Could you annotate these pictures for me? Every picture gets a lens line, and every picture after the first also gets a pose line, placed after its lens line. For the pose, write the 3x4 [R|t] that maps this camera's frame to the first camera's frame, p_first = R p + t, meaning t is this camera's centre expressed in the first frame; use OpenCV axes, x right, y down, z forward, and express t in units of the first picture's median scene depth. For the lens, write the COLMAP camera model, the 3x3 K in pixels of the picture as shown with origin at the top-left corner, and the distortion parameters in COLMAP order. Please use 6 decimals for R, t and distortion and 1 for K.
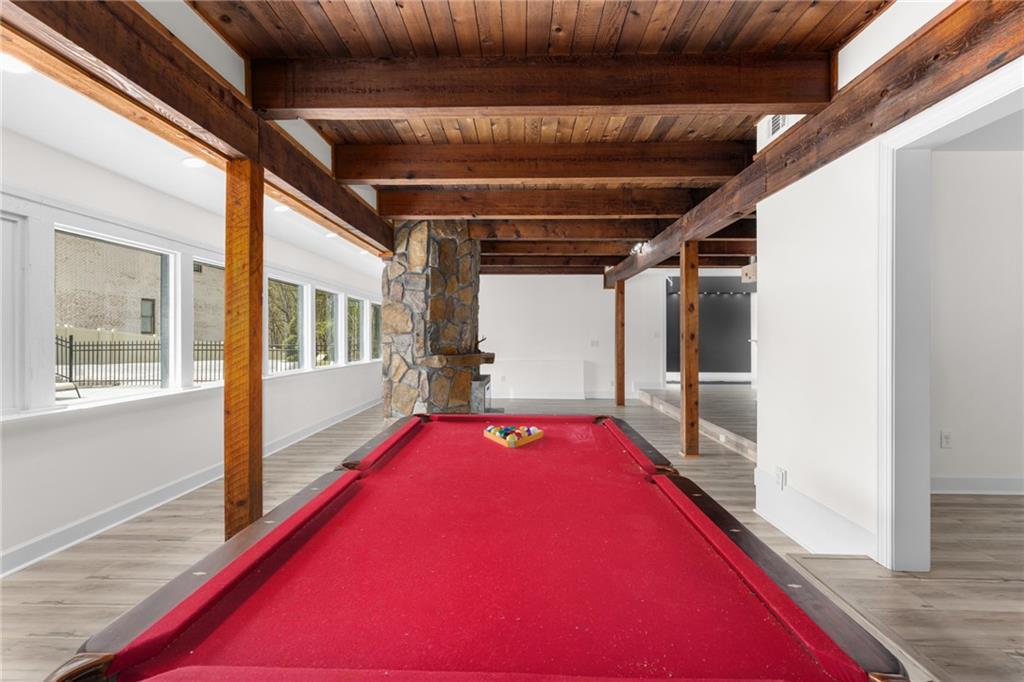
lens RADIAL K [[464.3, 0, 507.3], [0, 464.3, 336.7], [0, 0, 1]] dist [0.001894, 0.000075]
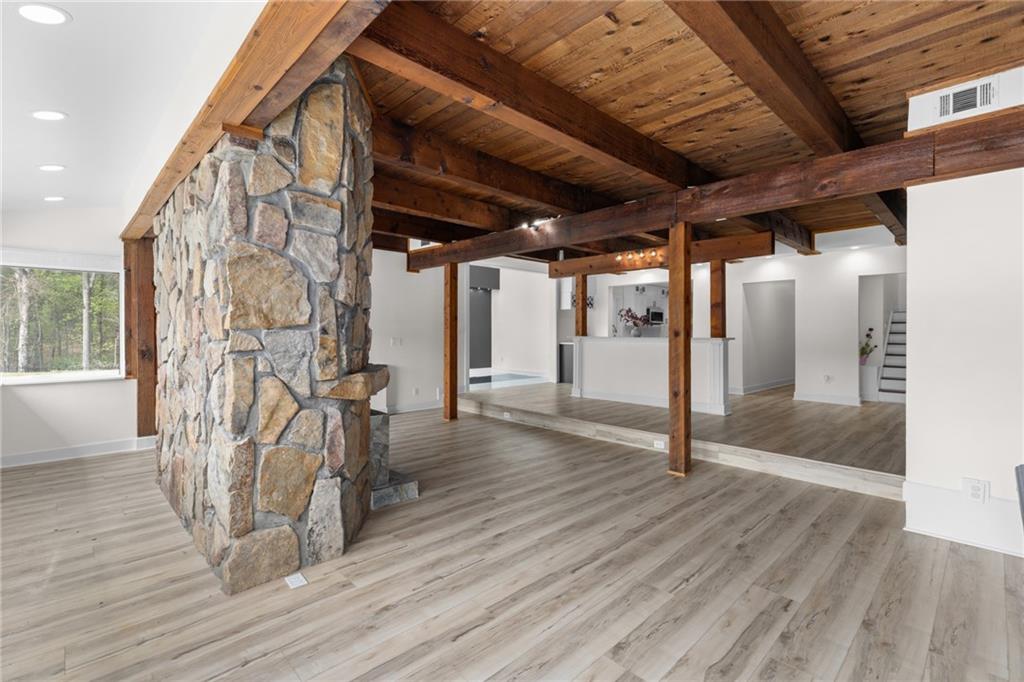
lens RADIAL K [[464.3, 0, 507.3], [0, 464.3, 336.7], [0, 0, 1]] dist [0.001894, 0.000075]
pose [[0.698037, -0.006518, 0.716032, -0.389479], [-0.001635, 0.999941, 0.010696, -0.003791], [-0.716059, -0.008637, 0.697986, 0.555505]]
